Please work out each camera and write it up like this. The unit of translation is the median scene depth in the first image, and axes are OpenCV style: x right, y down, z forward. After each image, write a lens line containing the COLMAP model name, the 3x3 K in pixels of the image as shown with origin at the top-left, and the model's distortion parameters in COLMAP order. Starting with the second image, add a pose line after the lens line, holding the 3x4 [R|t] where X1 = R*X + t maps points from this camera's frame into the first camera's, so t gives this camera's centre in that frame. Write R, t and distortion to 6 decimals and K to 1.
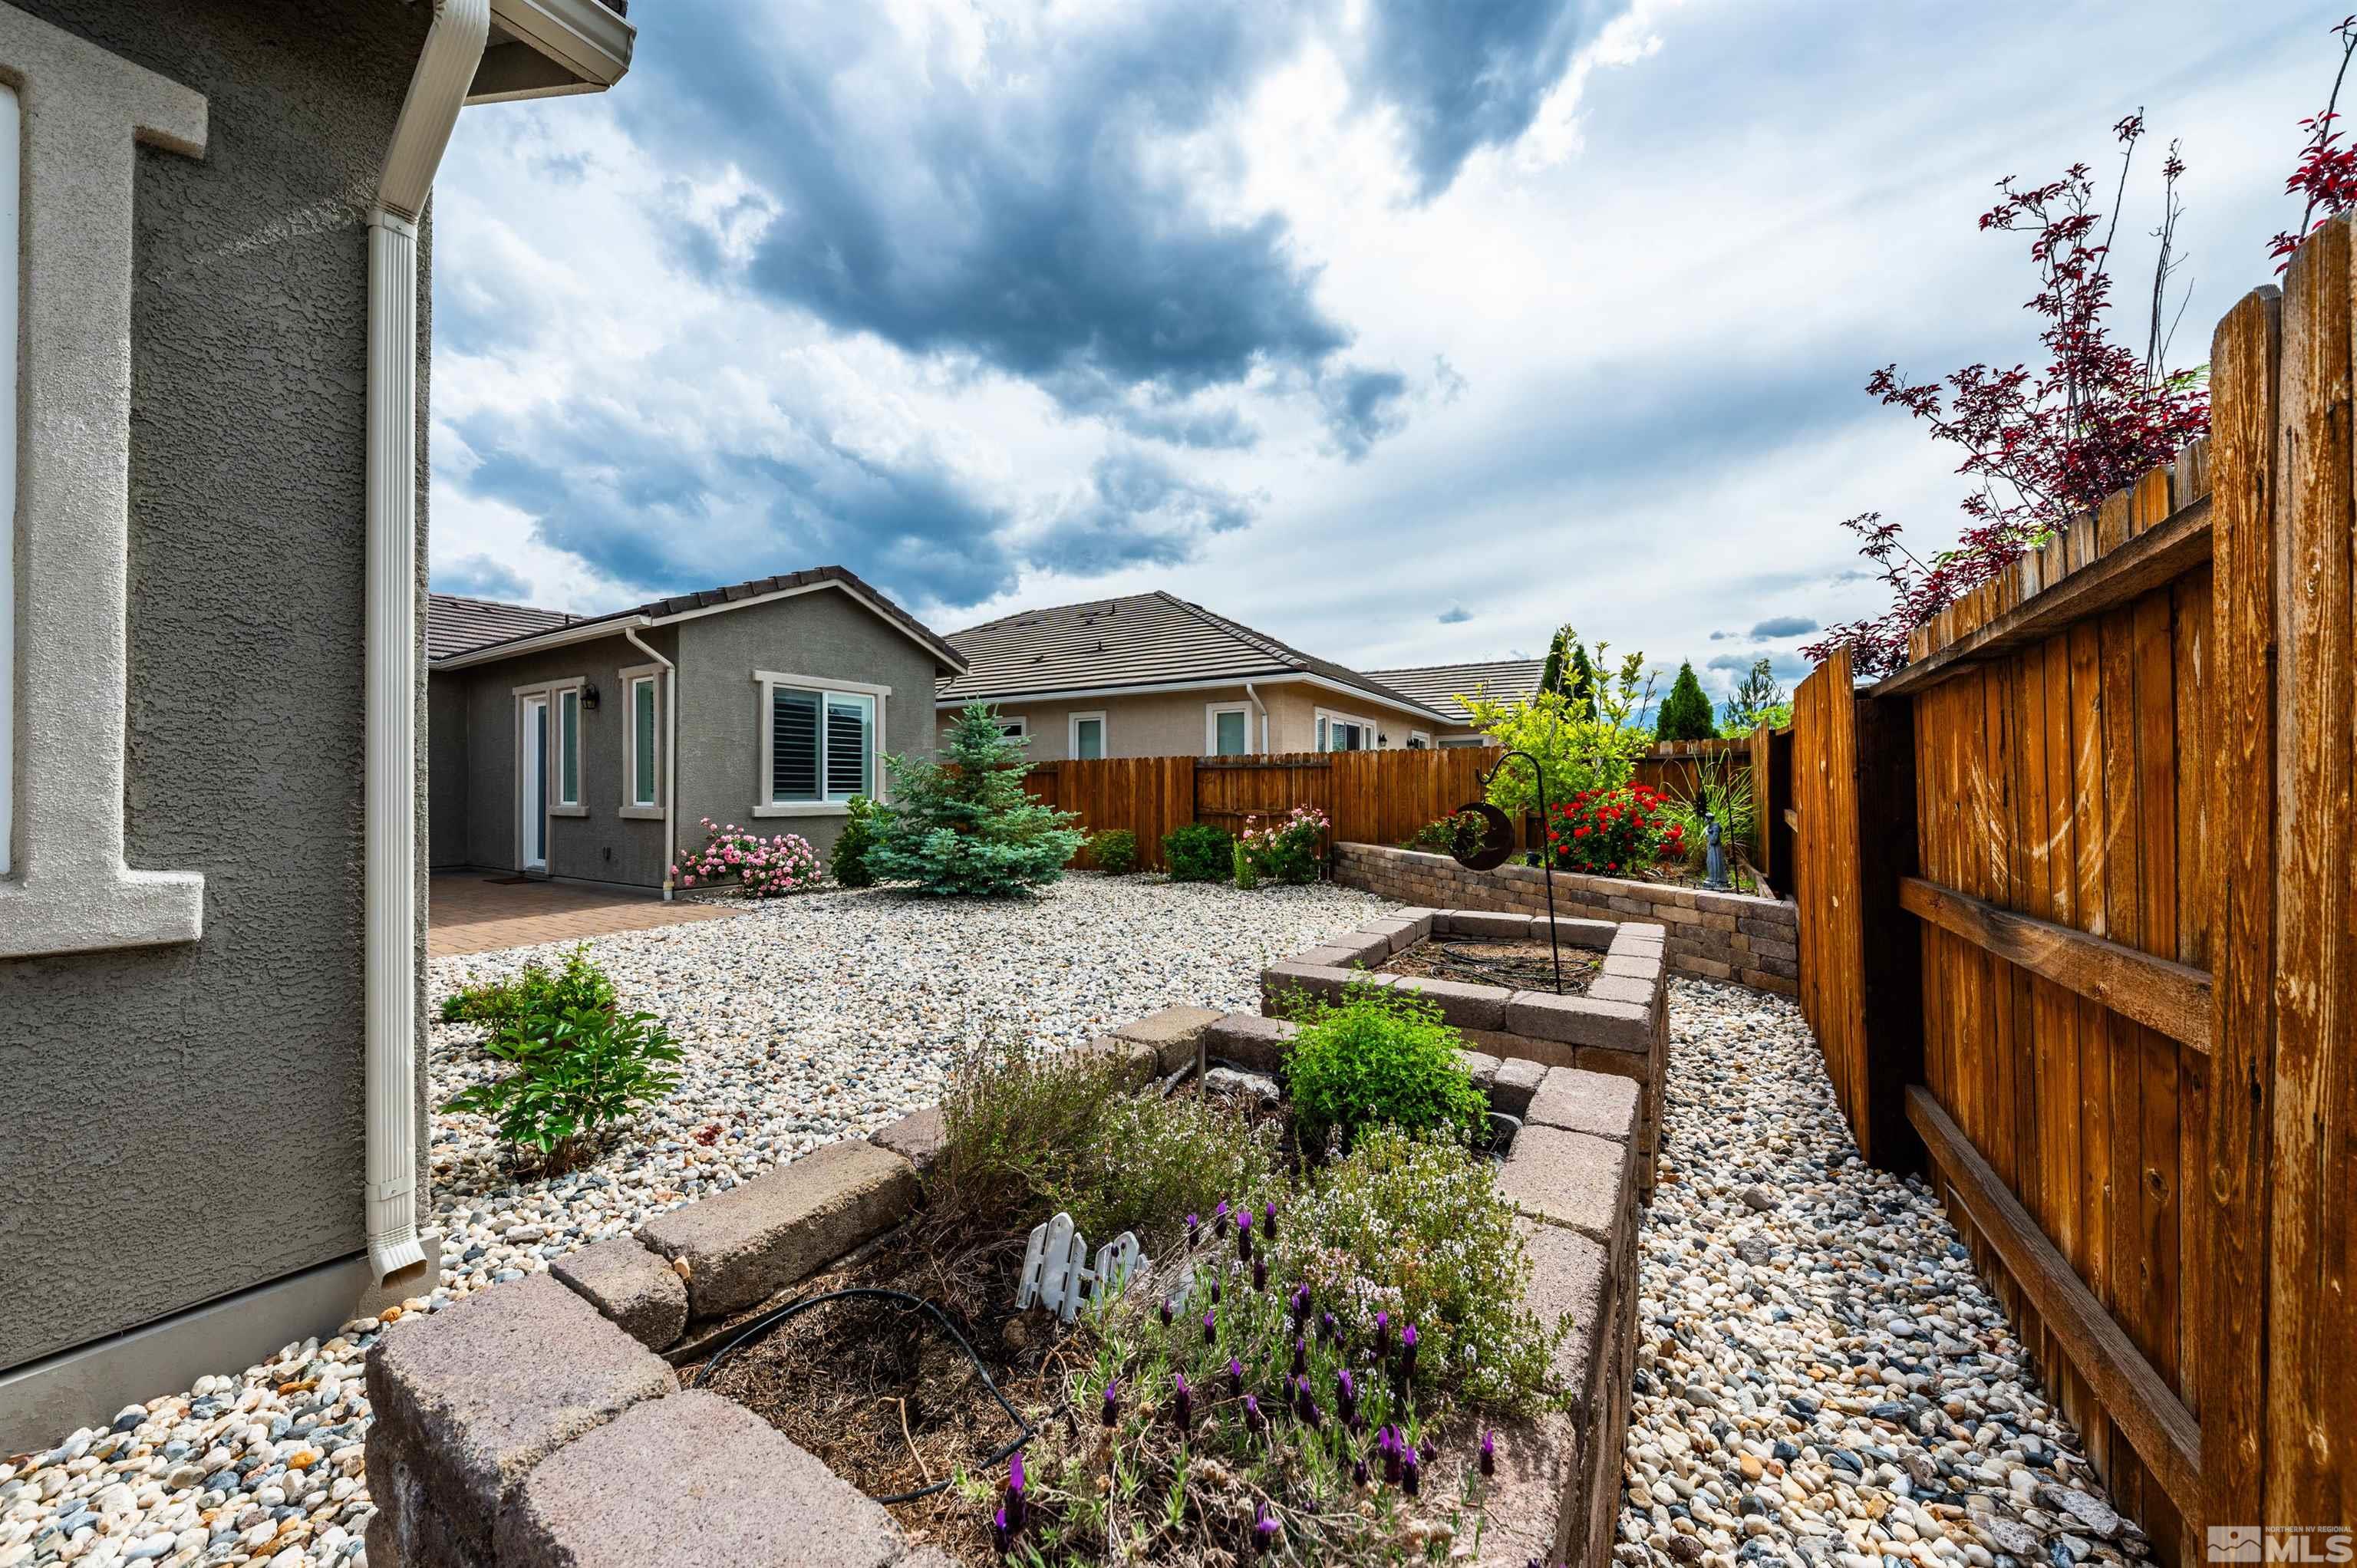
lens RADIAL K [[806.5, 0, 1179.7], [0, 806.5, 791.5], [0, 0, 1]] dist [0.010624, -0.006458]
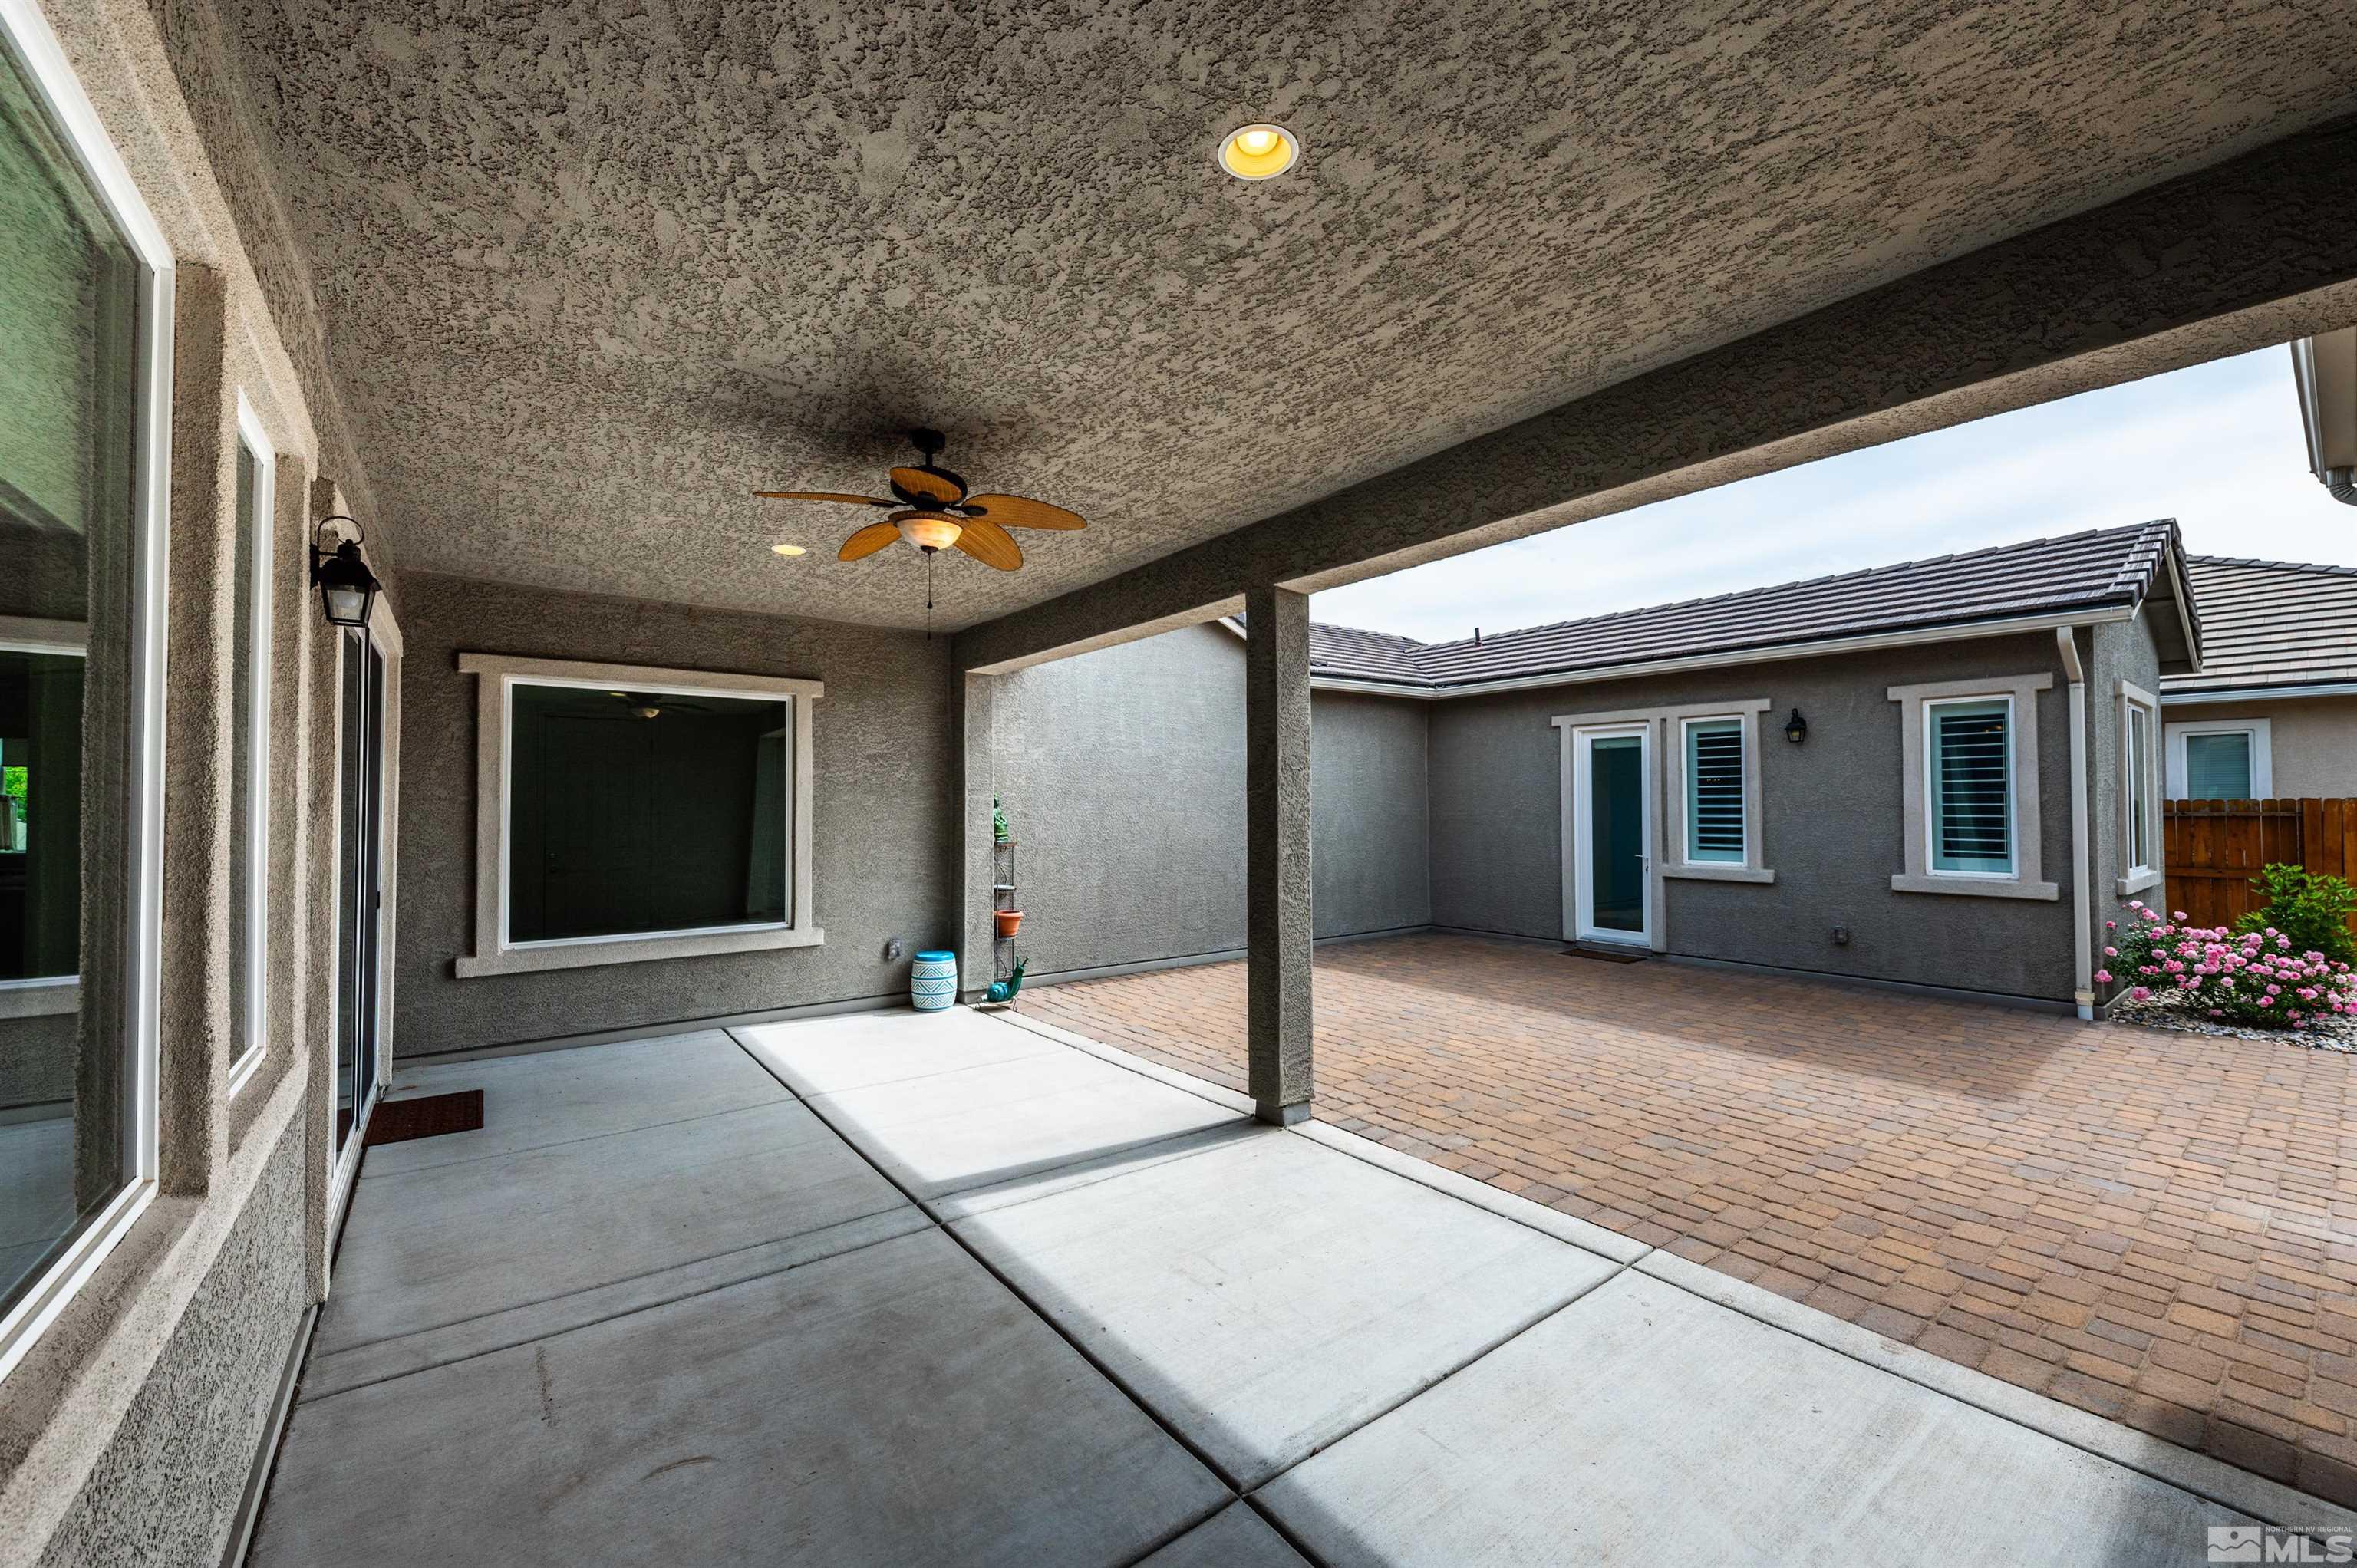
lens RADIAL K [[910.1, 0, 1182.4], [0, 910.1, 787.2], [0, 0, 1]] dist [0.002713, 0.000145]
pose [[0.936511, 0.001066, -0.350637, -0.961678], [-0.018365, 0.998772, -0.046014, -0.009603], [0.350158, 0.049532, 0.935380, 0.007573]]
